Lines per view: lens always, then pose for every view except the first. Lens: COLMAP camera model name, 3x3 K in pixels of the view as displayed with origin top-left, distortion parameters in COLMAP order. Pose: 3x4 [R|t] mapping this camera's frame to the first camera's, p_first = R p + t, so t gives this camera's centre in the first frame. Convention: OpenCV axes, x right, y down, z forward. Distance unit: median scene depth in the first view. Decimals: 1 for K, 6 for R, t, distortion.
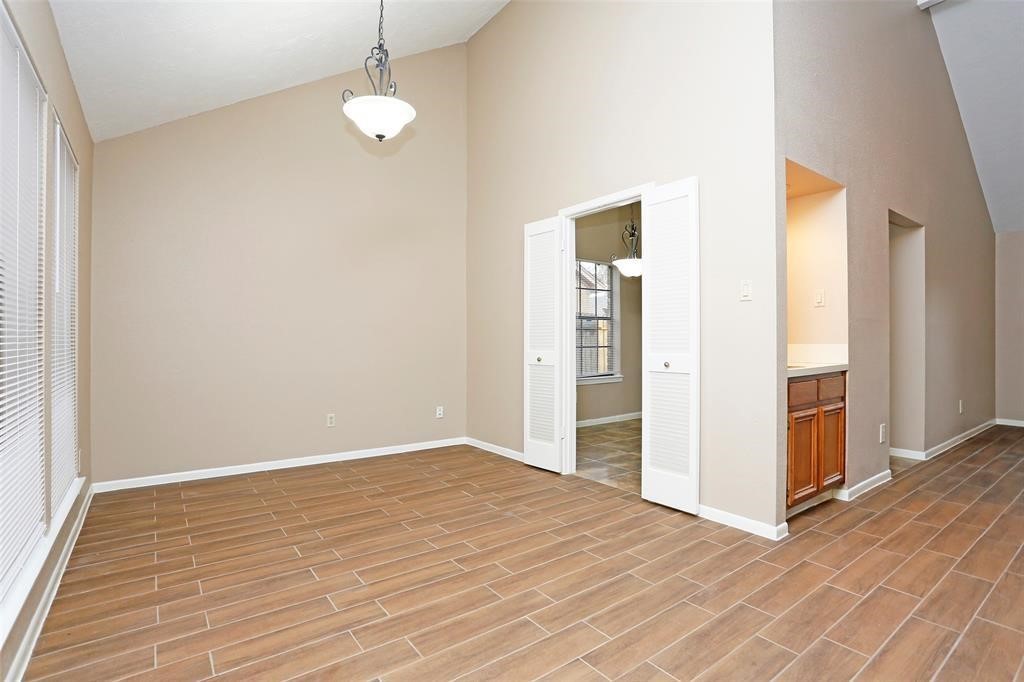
lens RADIAL K [[497.2, 0, 506.9], [0, 497.2, 334.2], [0, 0, 1]] dist [-0.066361, 0.021193]
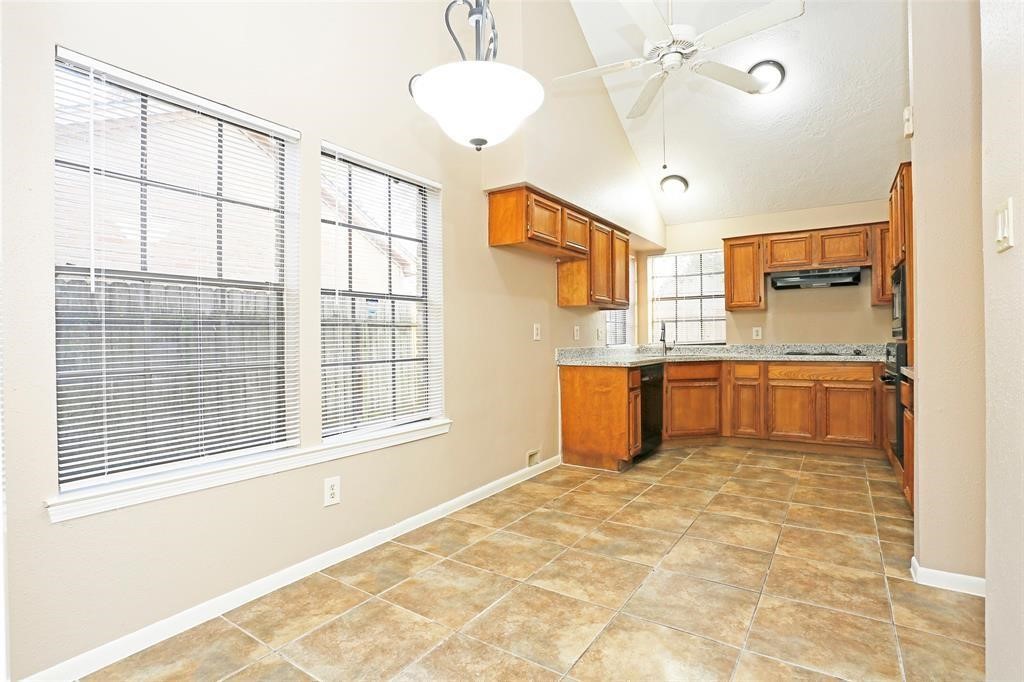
lens RADIAL K [[497.2, 0, 509.0], [0, 497.2, 336.3], [0, 0, 1]] dist [-0.066361, 0.021193]
pose [[0.942773, -0.004540, 0.333405, 0.308528], [0.006159, 0.999974, -0.003800, 0.011544], [-0.333379, 0.005636, 0.942776, 1.279544]]
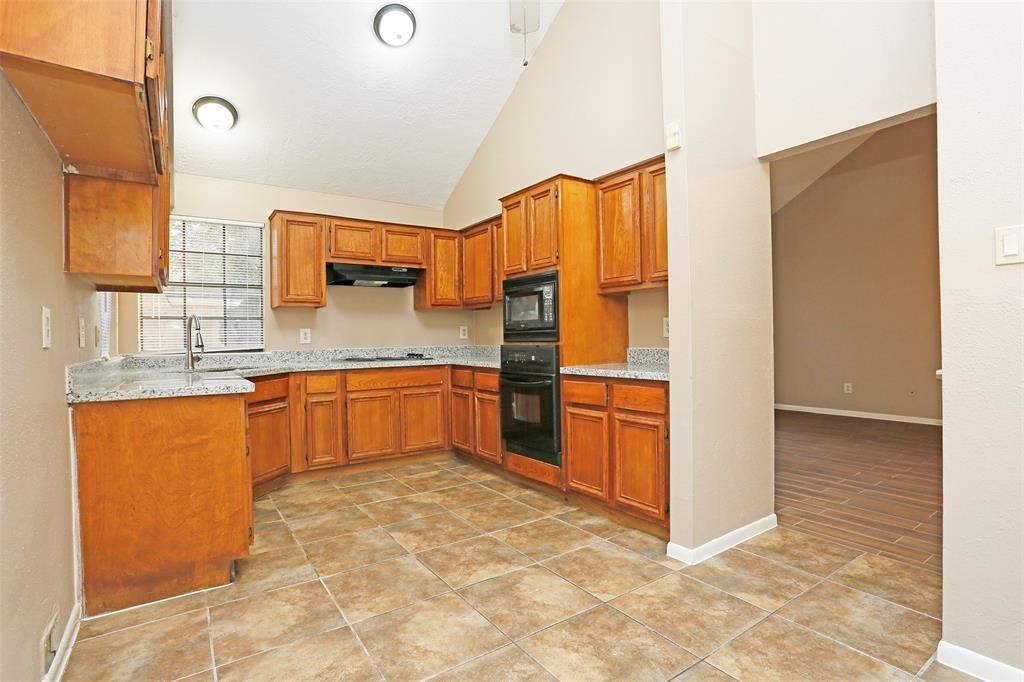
lens RADIAL K [[497.2, 0, 511.3], [0, 497.2, 339.4], [0, 0, 1]] dist [-0.066361, 0.021193]
pose [[0.027691, -0.002272, 0.999614, 0.323930], [0.008041, 0.999966, 0.002050, 0.010904], [-0.999584, 0.007982, 0.027709, 2.061348]]
